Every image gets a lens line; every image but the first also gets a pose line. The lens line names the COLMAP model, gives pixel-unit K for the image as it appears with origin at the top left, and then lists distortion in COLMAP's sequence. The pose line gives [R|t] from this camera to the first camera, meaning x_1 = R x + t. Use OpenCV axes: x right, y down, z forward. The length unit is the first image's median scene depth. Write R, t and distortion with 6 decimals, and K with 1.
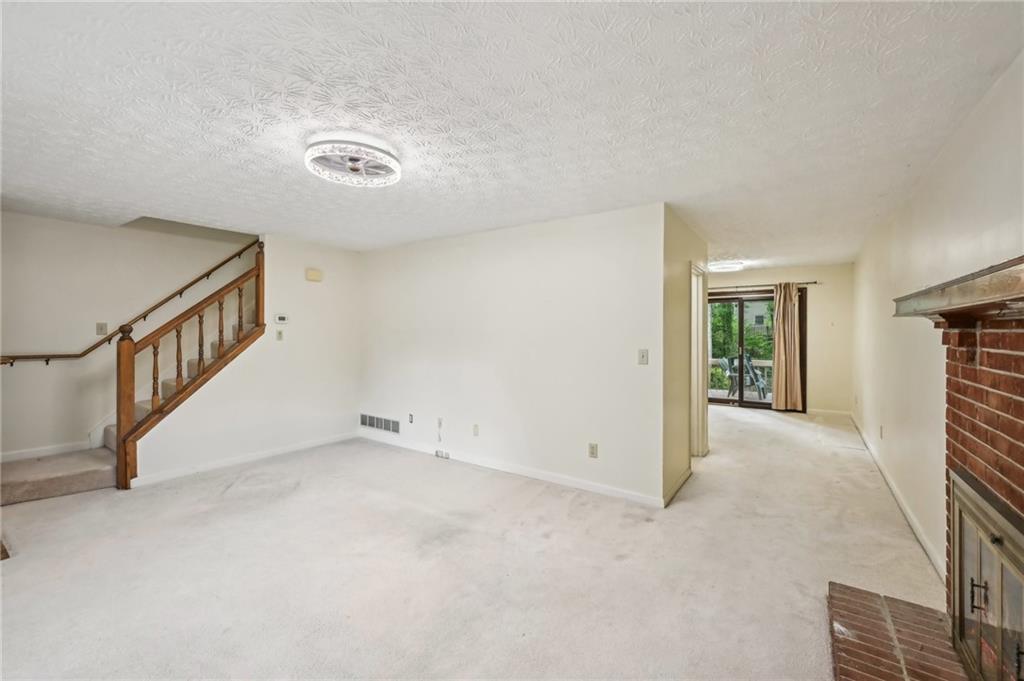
lens RADIAL K [[412.1, 0, 508.4], [0, 412.1, 334.3], [0, 0, 1]] dist [-0.000350, 0.000190]
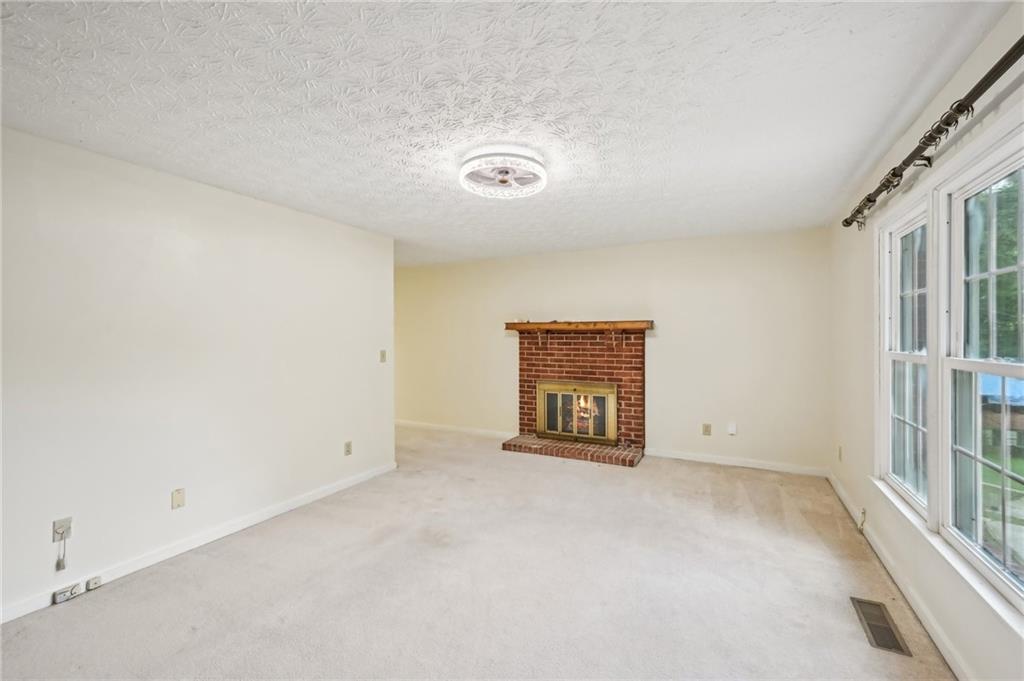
lens RADIAL K [[412.1, 0, 518.3], [0, 412.1, 334.3], [0, 0, 1]] dist [-0.000350, 0.000190]
pose [[-0.122094, 0.003977, 0.992511, -0.870753], [0.007598, 0.999966, -0.003072, -0.004114], [-0.992489, 0.007166, -0.122120, 0.670351]]
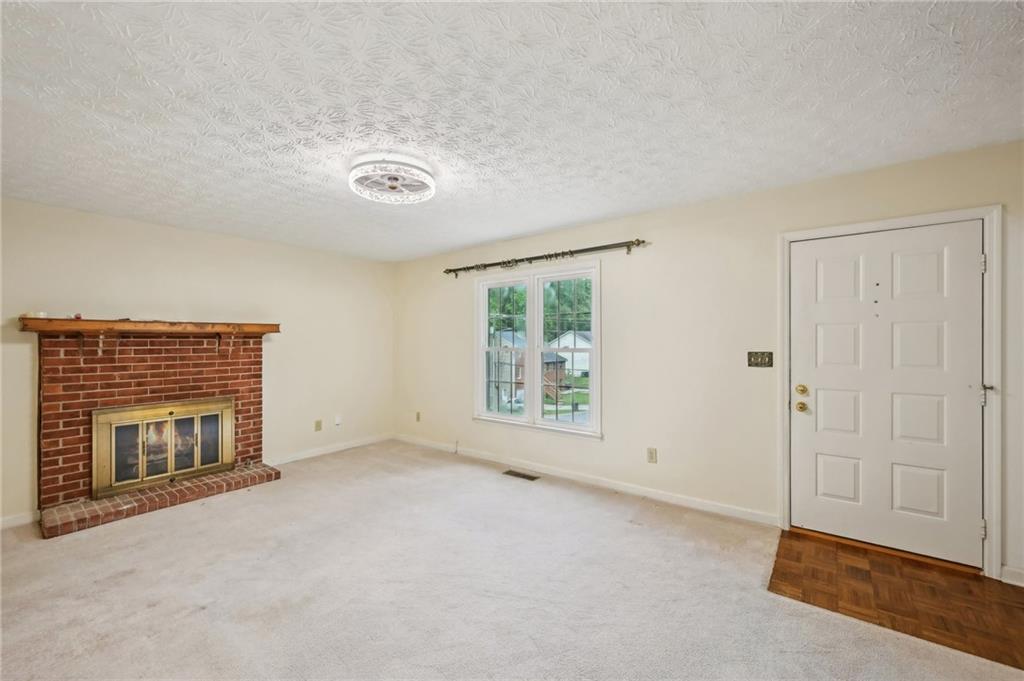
lens RADIAL K [[412.1, 0, 520.8], [0, 412.1, 342.2], [0, 0, 1]] dist [-0.000350, 0.000190]
pose [[-0.997851, 0.007277, 0.065114, -0.475253], [0.007982, 0.999912, 0.010576, -0.001181], [-0.065032, 0.011073, -0.997822, 1.256361]]
